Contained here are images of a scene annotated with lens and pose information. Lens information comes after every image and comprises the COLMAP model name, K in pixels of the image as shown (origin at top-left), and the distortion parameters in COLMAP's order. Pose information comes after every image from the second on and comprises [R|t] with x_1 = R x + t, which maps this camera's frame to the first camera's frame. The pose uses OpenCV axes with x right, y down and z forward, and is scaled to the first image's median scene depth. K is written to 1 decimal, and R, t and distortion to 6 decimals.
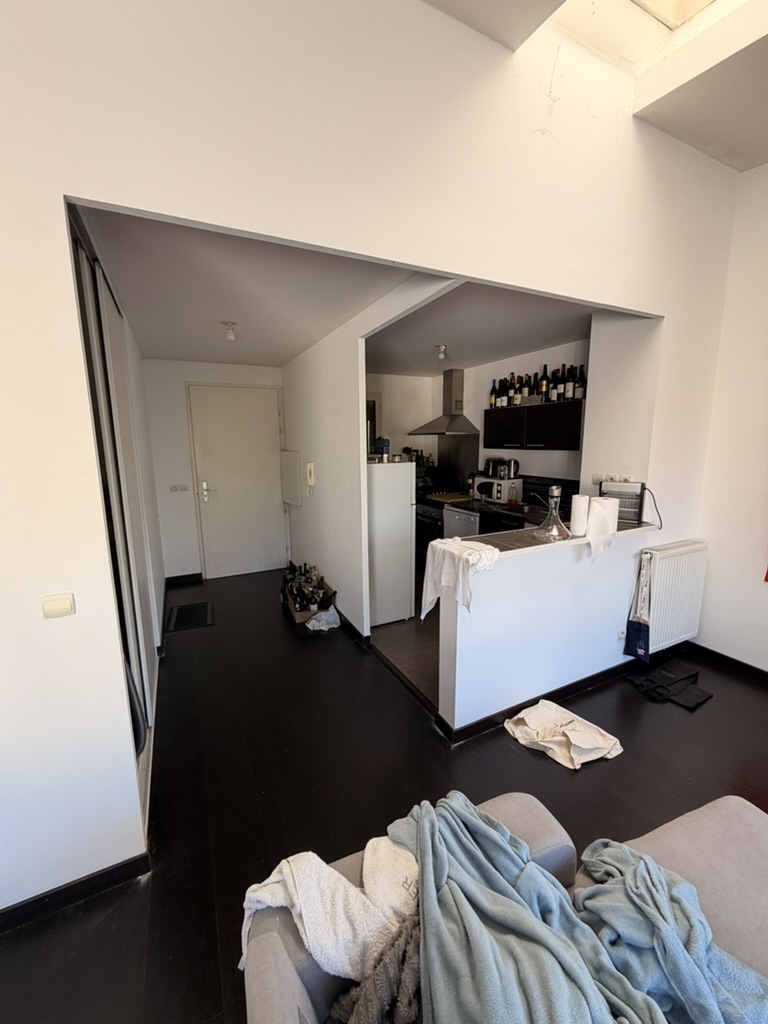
lens RADIAL K [[410.5, 0, 384.1], [0, 410.5, 511.6], [0, 0, 1]] dist [0.001950, 0.000094]
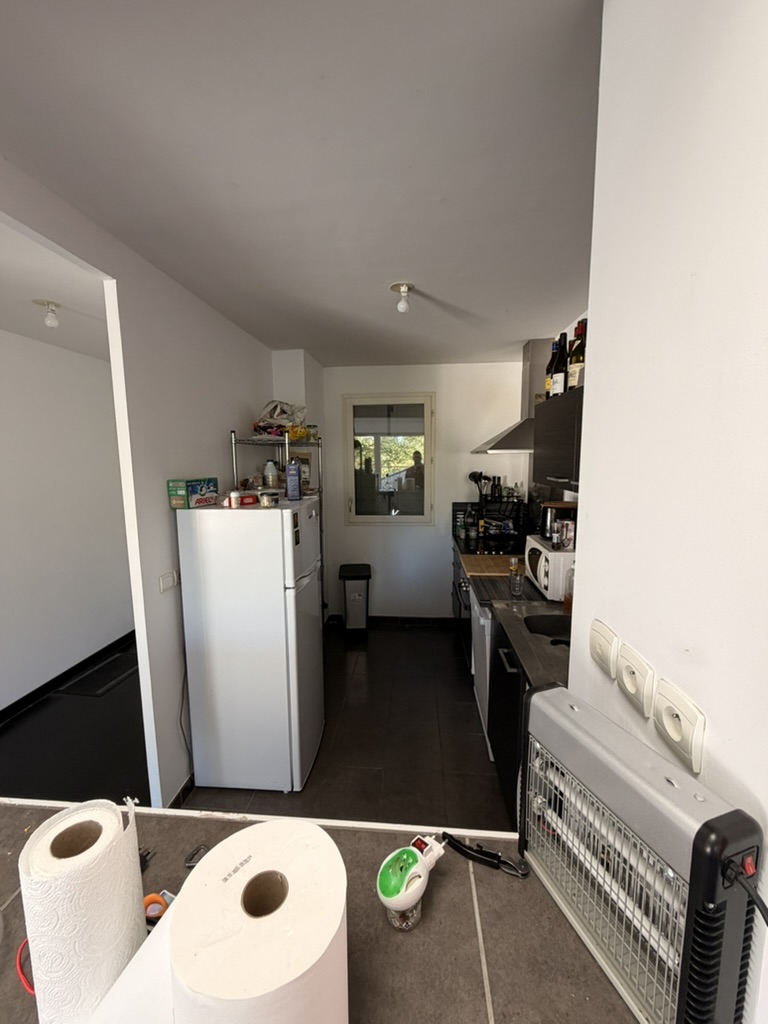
lens RADIAL K [[410.5, 0, 385.1], [0, 410.5, 511.7], [0, 0, 1]] dist [0.001950, 0.000094]
pose [[0.852069, 0.071562, -0.518515, 0.410528], [-0.089416, 0.995949, -0.009482, -0.111948], [0.515736, 0.054443, 0.855016, 0.558579]]
